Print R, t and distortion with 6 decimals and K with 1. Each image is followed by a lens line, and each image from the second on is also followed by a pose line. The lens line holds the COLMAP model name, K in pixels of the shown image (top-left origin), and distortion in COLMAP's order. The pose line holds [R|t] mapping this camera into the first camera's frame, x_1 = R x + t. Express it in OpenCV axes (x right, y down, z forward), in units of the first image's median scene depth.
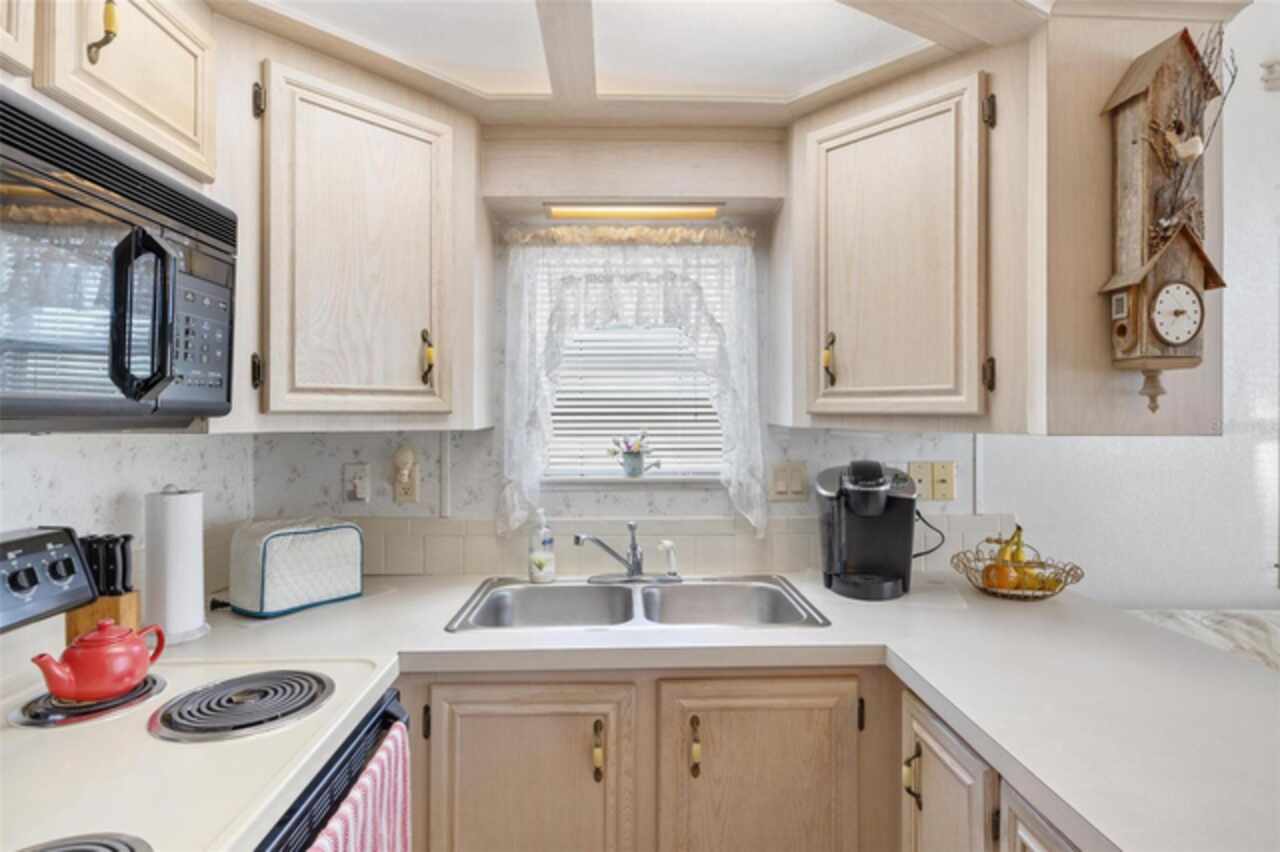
lens RADIAL K [[667.3, 0, 640.0], [0, 667.3, 426.0], [0, 0, 1]] dist [-0.000967, -0.000296]
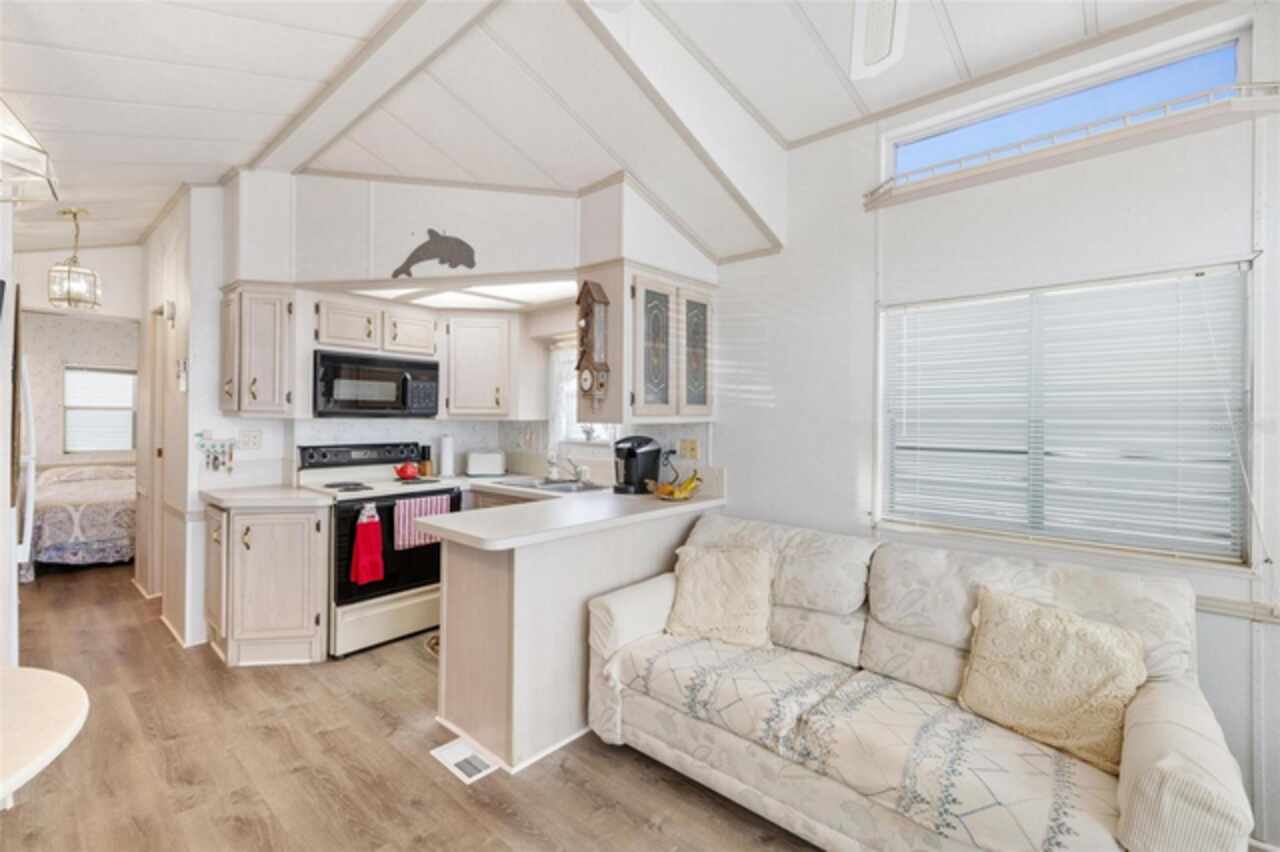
lens RADIAL K [[531.6, 0, 641.2], [0, 531.6, 413.5], [0, 0, 1]] dist [-0.001014, -0.000190]
pose [[0.742242, -0.003257, -0.670124, 2.107755], [-0.014089, 0.999691, -0.020465, 0.019745], [0.669984, 0.024632, 0.741967, -0.435867]]
